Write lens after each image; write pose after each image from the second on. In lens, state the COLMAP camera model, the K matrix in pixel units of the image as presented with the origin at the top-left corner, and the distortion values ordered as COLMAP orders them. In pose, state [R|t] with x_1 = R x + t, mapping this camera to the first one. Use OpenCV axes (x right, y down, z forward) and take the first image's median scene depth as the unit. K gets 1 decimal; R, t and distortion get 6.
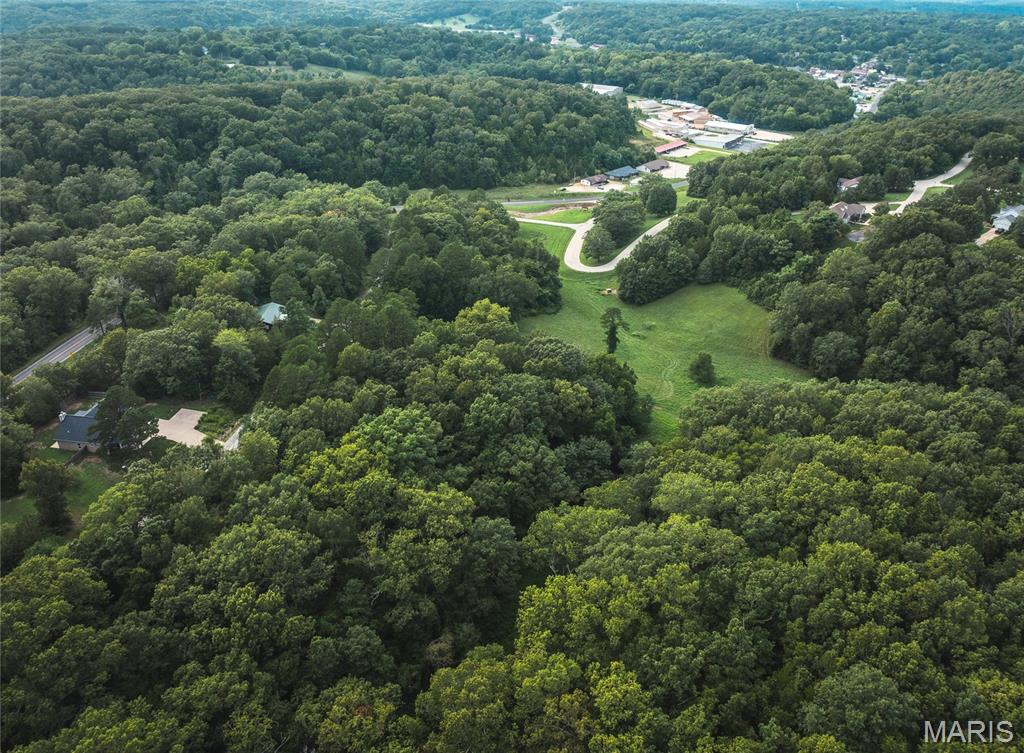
lens RADIAL K [[757.9, 0, 509.6], [0, 757.9, 374.9], [0, 0, 1]] dist [-0.043670, 0.009397]
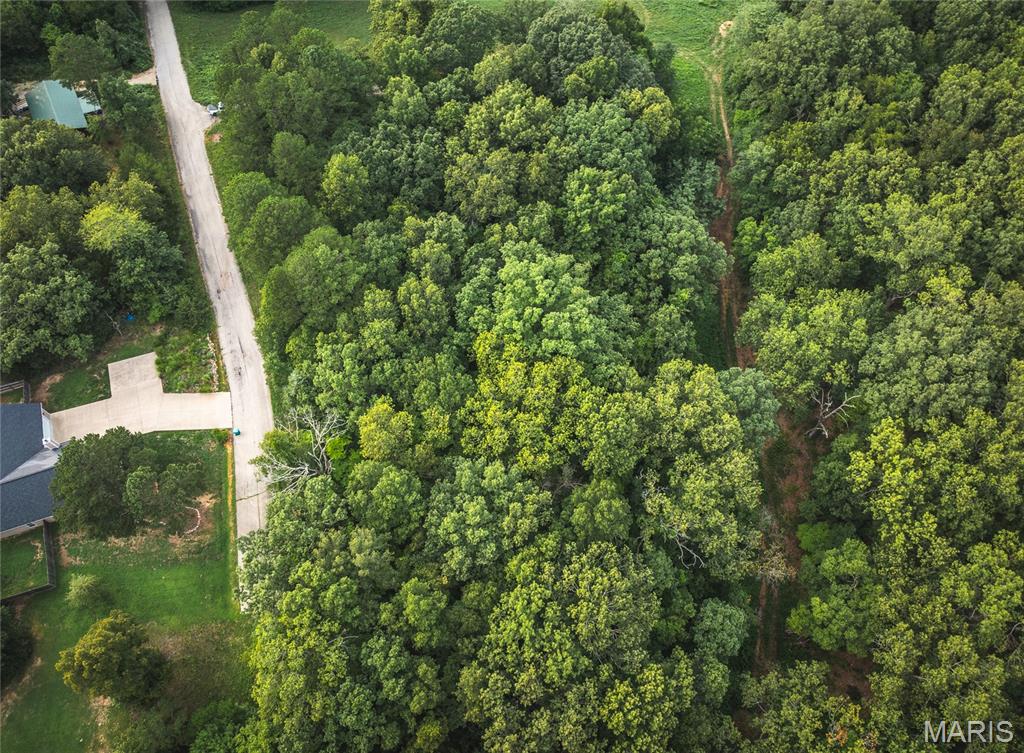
lens RADIAL K [[757.9, 0, 516.6], [0, 757.9, 383.4], [0, 0, 1]] dist [-0.043670, 0.009397]
pose [[0.876596, -0.435409, 0.204933, -0.105400], [0.237561, 0.761886, 0.602573, -0.086420], [-0.418502, -0.479529, 0.771303, 0.148570]]
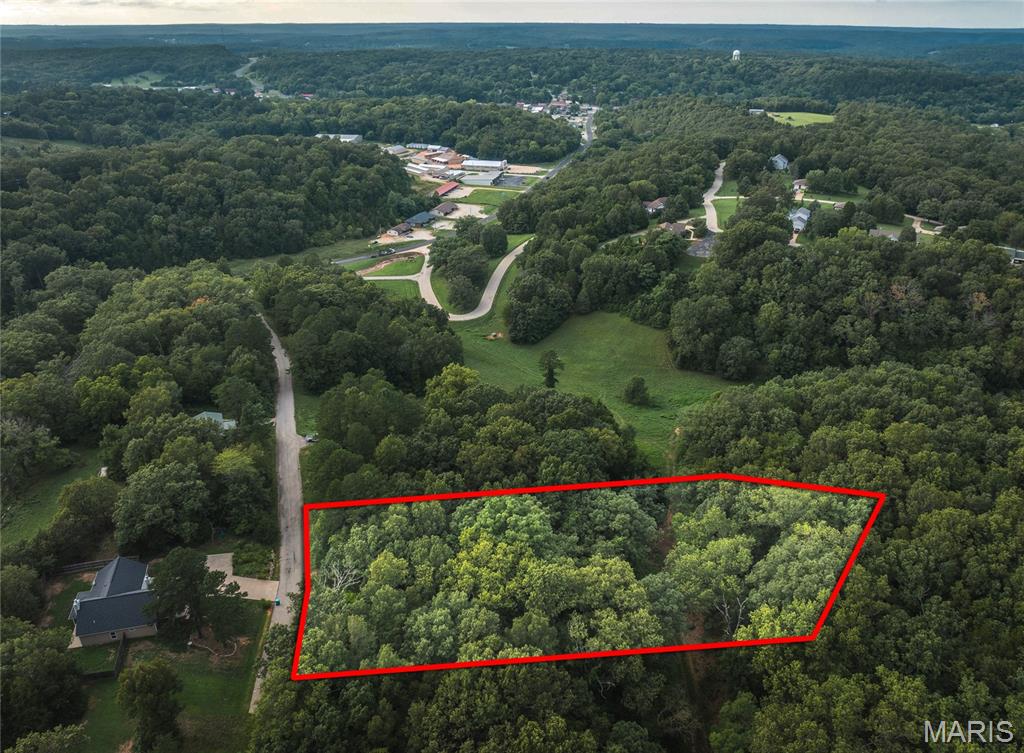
lens RADIAL K [[757.9, 0, 513.6], [0, 757.9, 374.8], [0, 0, 1]] dist [-0.043670, 0.009397]
pose [[0.916573, -0.183184, 0.355439, -0.141948], [0.200949, 0.979510, -0.013376, -0.026796], [-0.345706, 0.083686, 0.934604, 0.031589]]
